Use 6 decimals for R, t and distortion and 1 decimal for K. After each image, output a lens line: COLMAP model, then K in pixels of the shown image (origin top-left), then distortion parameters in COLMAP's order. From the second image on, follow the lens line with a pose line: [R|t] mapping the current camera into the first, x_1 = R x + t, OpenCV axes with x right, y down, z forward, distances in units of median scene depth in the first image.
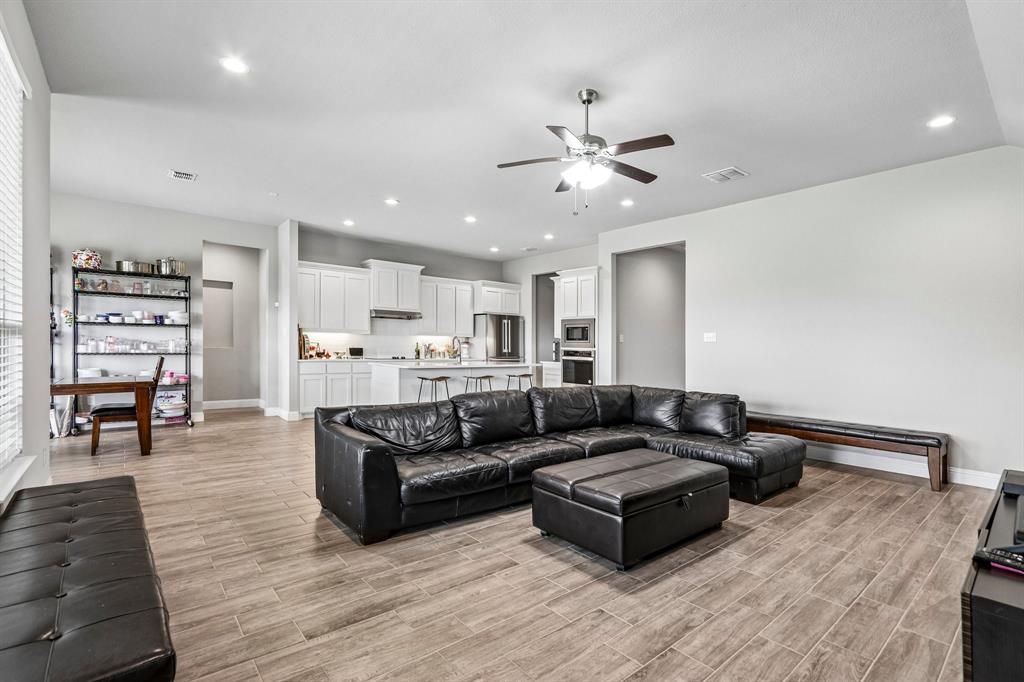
lens RADIAL K [[474.3, 0, 513.6], [0, 474.3, 362.0], [0, 0, 1]] dist [-0.015497, 0.004232]
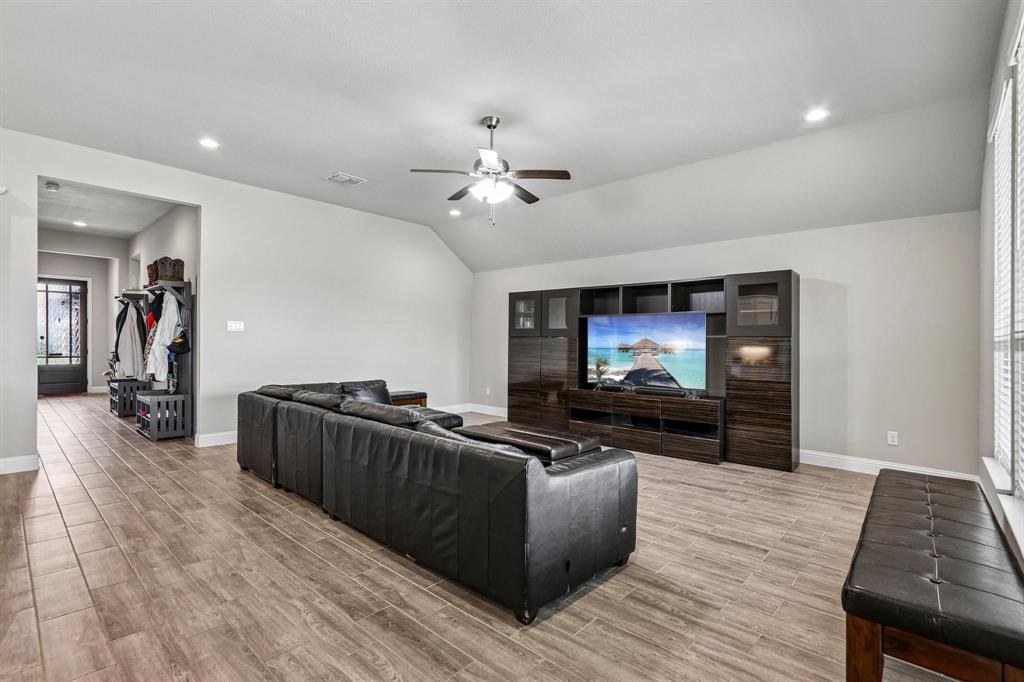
lens RADIAL K [[474.3, 0, 517.6], [0, 474.3, 349.7], [0, 0, 1]] dist [-0.015497, 0.004232]
pose [[-0.141992, -0.033351, 0.989306, -0.436623], [0.018272, 0.999174, 0.036306, -0.024801], [-0.989699, 0.023232, -0.141265, 0.489630]]
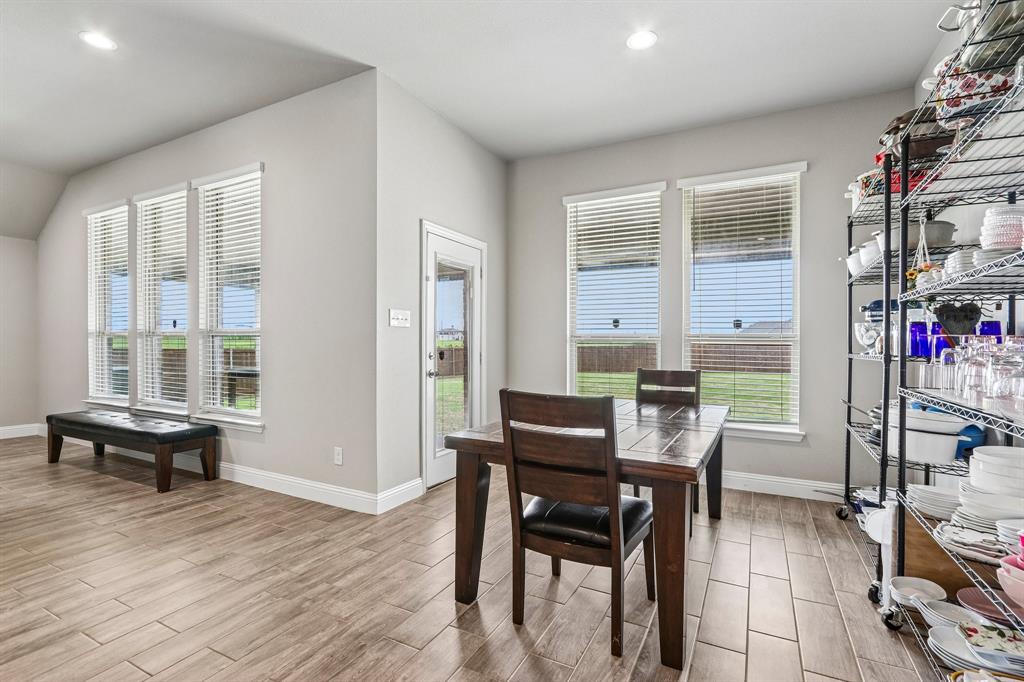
lens RADIAL K [[474.3, 0, 514.7], [0, 474.3, 342.0], [0, 0, 1]] dist [-0.015497, 0.004232]
pose [[-0.919630, -0.024639, -0.392013, -0.409309], [-0.037621, 0.998967, 0.025469, -0.037394], [0.390980, 0.038170, -0.919607, 0.904358]]
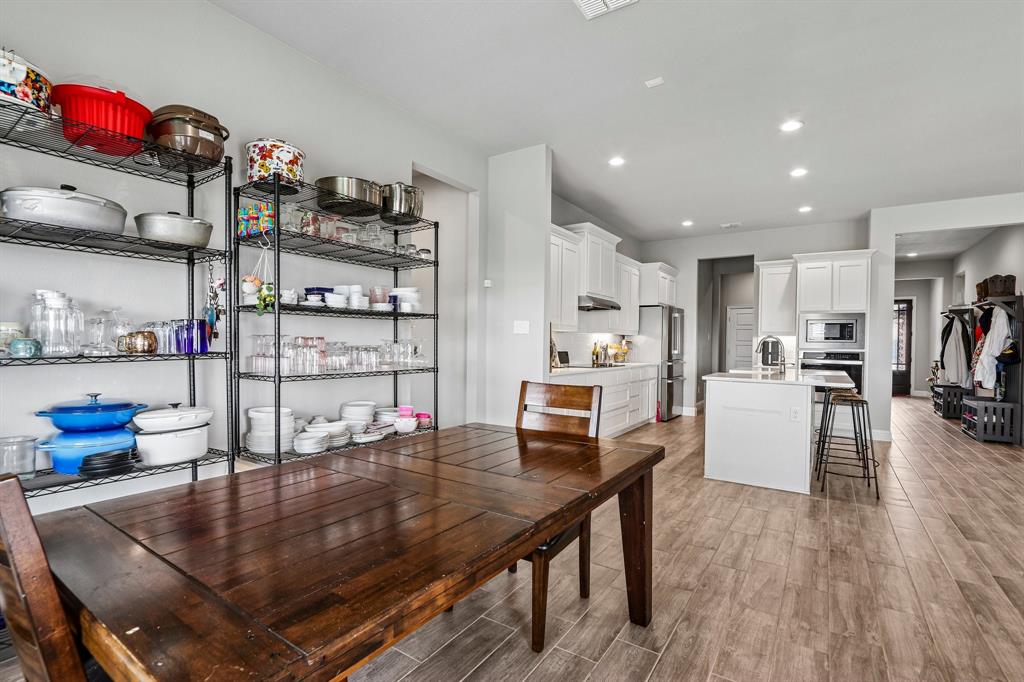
lens RADIAL K [[474.3, 0, 516.2], [0, 474.3, 348.9], [0, 0, 1]] dist [-0.015497, 0.004232]
pose [[0.957471, -0.009310, 0.288381, -0.640846], [0.013868, 0.999809, -0.013765, -0.027327], [-0.288197, 0.017178, 0.957417, 0.399134]]
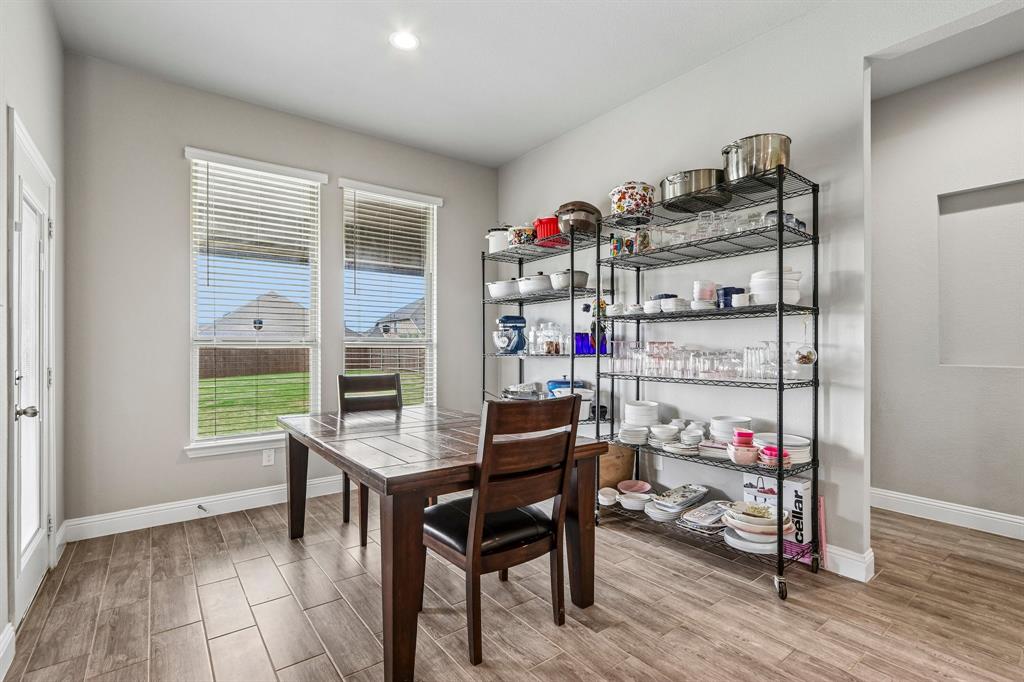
lens RADIAL K [[474.3, 0, 518.0], [0, 474.3, 344.3], [0, 0, 1]] dist [-0.015497, 0.004232]
pose [[-0.032819, -0.020770, -0.999245, -0.280618], [-0.035032, 0.999194, -0.019618, -0.029483], [0.998847, 0.034361, -0.033520, 0.695385]]
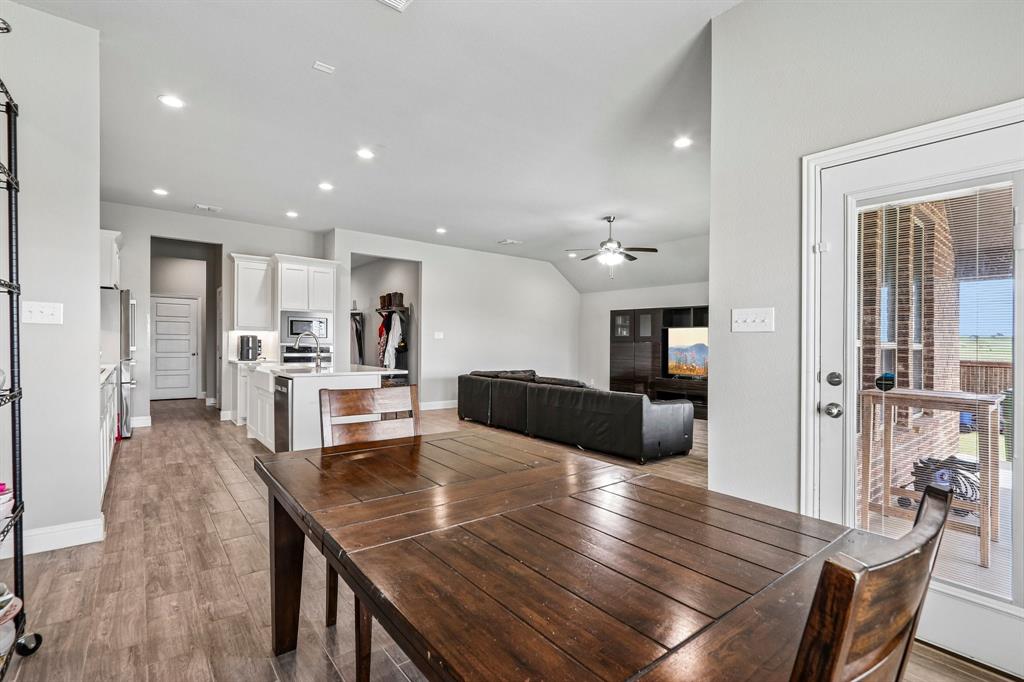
lens RADIAL K [[474.3, 0, 517.2], [0, 474.3, 352.7], [0, 0, 1]] dist [-0.015497, 0.004232]
pose [[0.017764, -0.036242, 0.999185, -0.809605], [0.020841, 0.999139, 0.035870, -0.038128], [-0.999625, 0.020187, 0.018504, 0.602006]]
